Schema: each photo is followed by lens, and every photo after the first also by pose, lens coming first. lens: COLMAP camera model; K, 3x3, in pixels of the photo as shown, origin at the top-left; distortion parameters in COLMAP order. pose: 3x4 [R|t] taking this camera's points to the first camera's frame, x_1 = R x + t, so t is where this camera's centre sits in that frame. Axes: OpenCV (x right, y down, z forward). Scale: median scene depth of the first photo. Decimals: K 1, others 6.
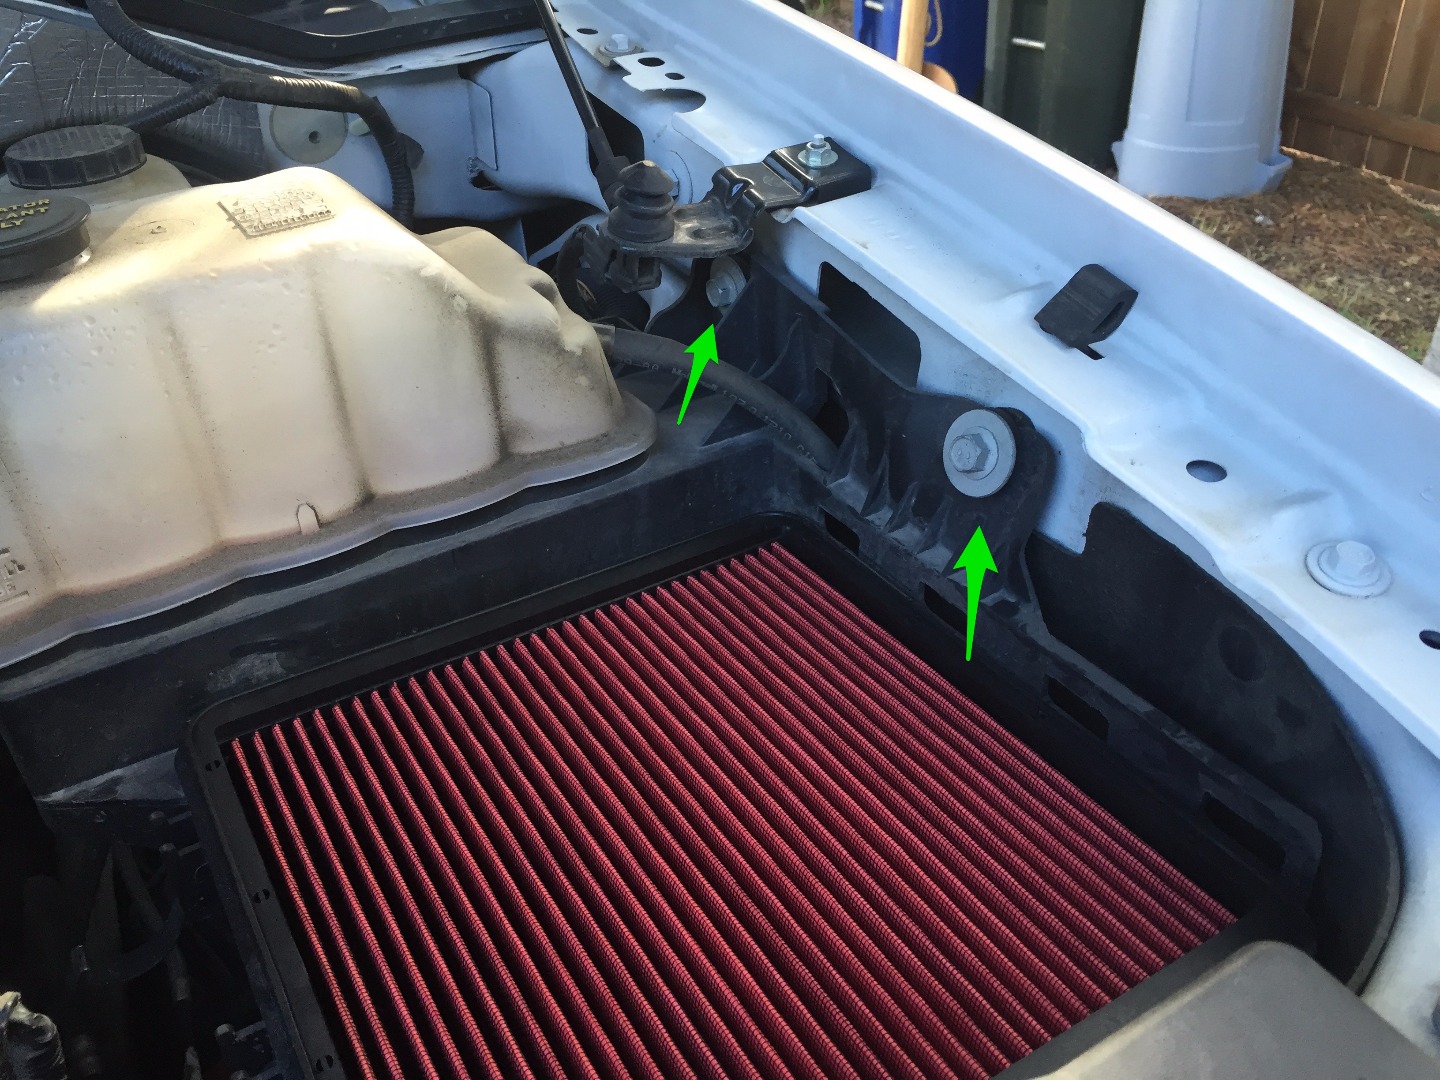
lens RADIAL K [[1242.4, 0, 720.0], [0, 1242.4, 540.0], [0, 0, 1]] dist [0.074411, -0.124741]
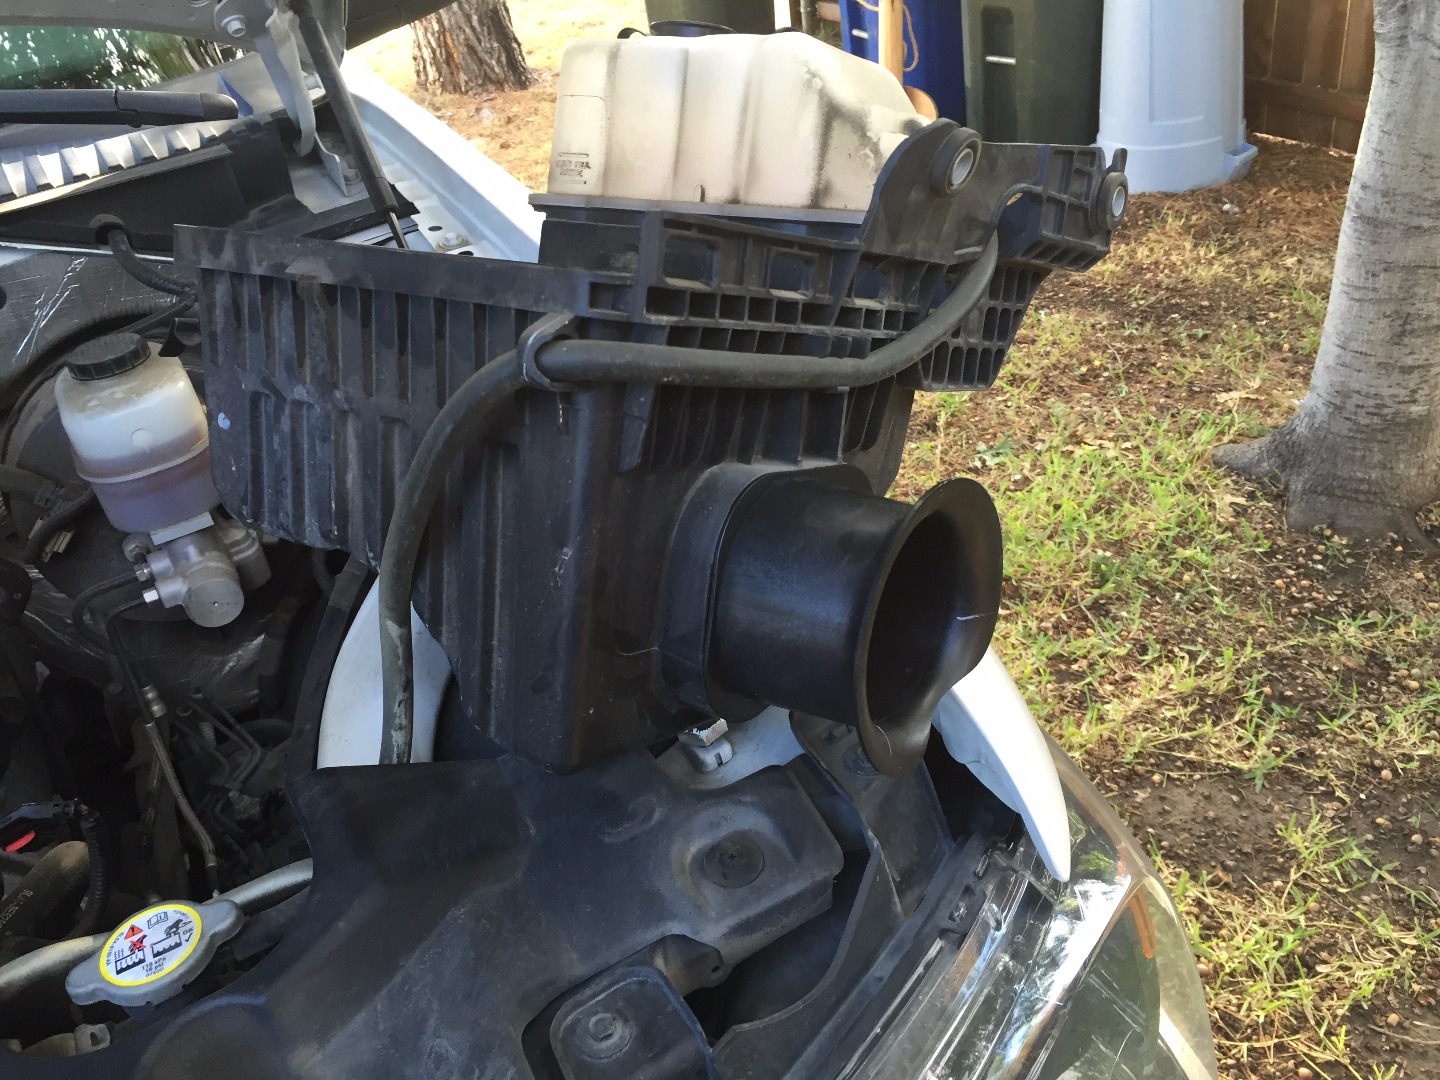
lens RADIAL K [[1226.7, 0, 720.0], [0, 1226.7, 540.0], [0, 0, 1]] dist [0.072494, -0.125107]
pose [[0.995552, -0.072383, -0.060299, 0.388087], [0.072156, 0.997376, -0.005930, 0.004665], [0.060570, 0.001553, 0.998163, -0.608651]]
